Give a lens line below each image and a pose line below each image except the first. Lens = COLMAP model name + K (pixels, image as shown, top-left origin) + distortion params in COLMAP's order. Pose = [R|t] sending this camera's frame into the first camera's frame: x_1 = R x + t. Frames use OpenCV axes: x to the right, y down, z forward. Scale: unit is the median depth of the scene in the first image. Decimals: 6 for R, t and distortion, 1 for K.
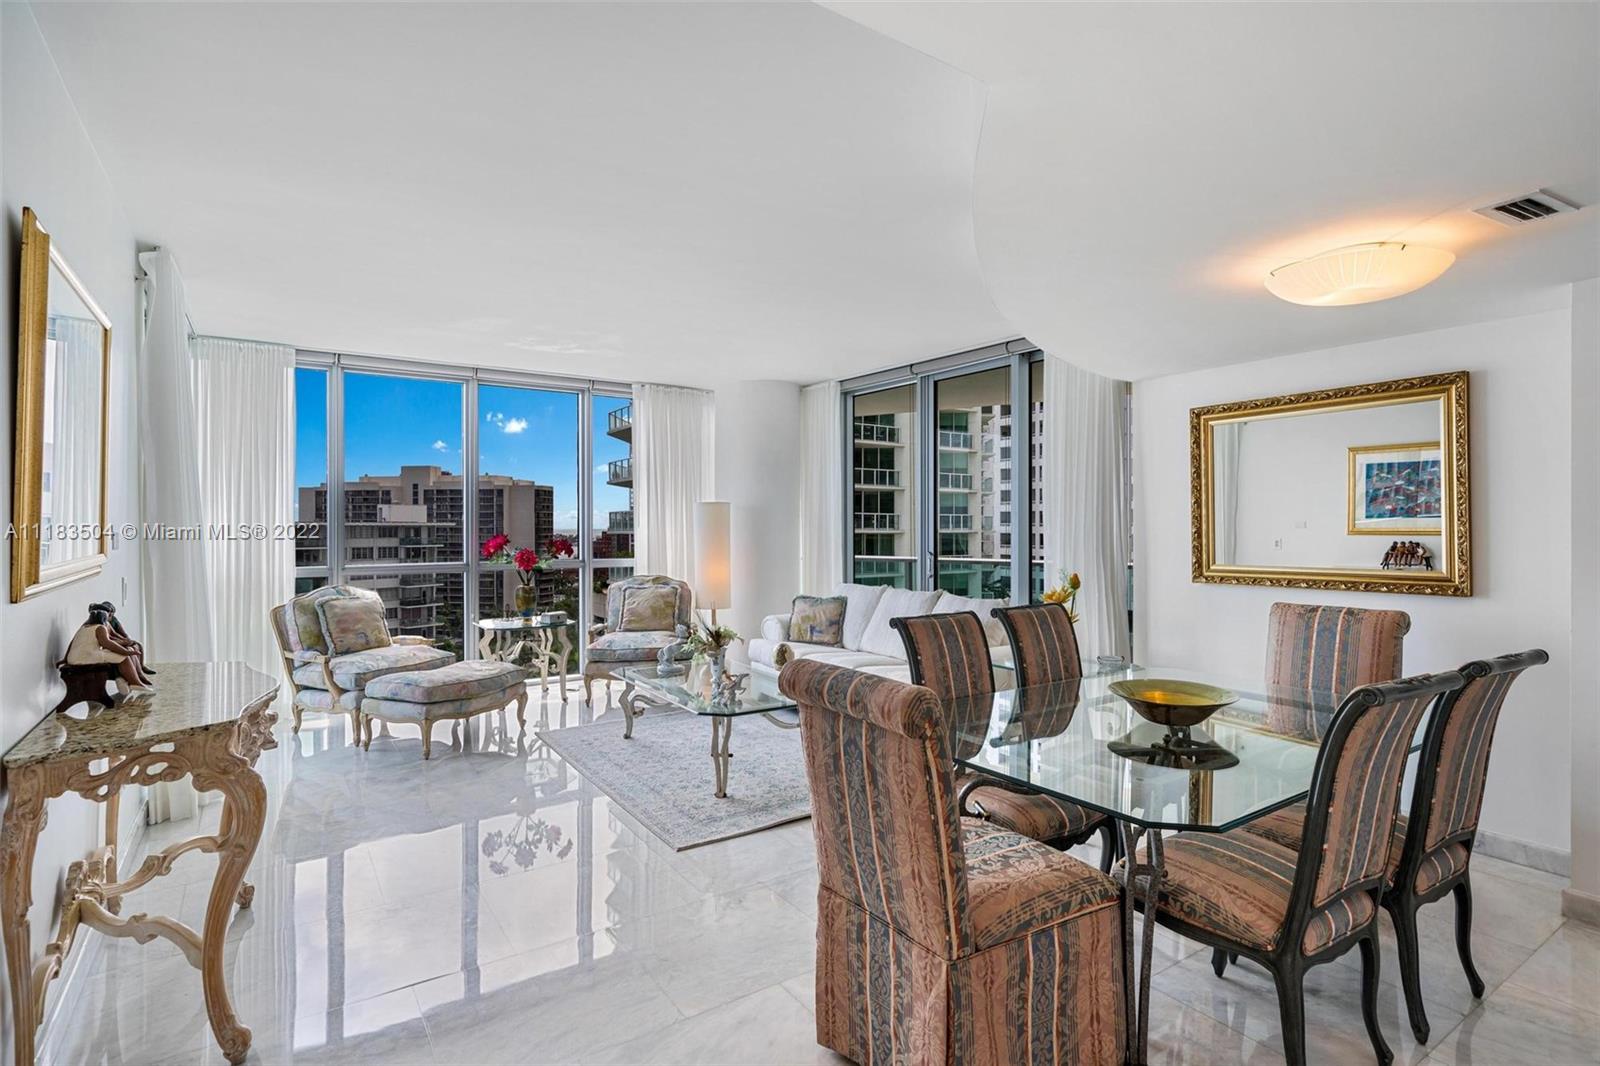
lens RADIAL K [[788.6, 0, 801.6], [0, 788.6, 543.1], [0, 0, 1]] dist [-0.002425, 0.000093]
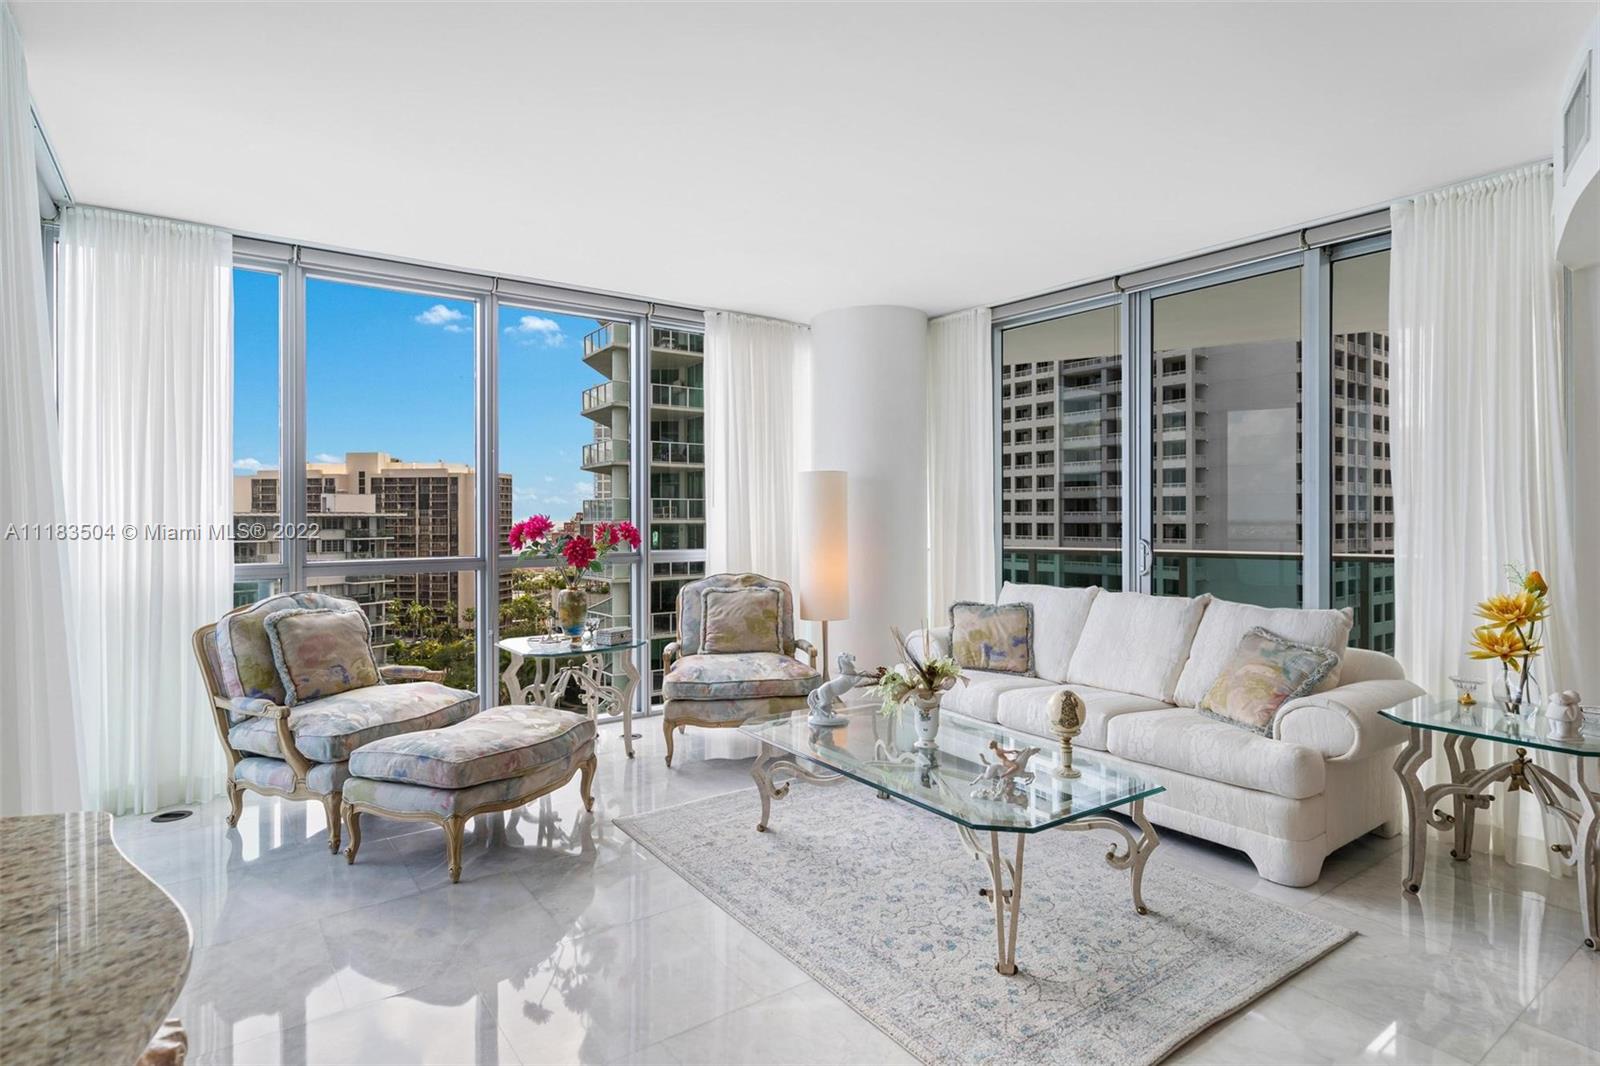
lens RADIAL K [[845.3, 0, 811.8], [0, 845.3, 528.8], [0, 0, 1]] dist [0.003805, -0.001188]
pose [[0.999494, -0.002768, 0.031689, -0.191113], [0.002964, 0.999977, -0.006142, 0.006530], [-0.031671, 0.006233, 0.999479, 0.293057]]
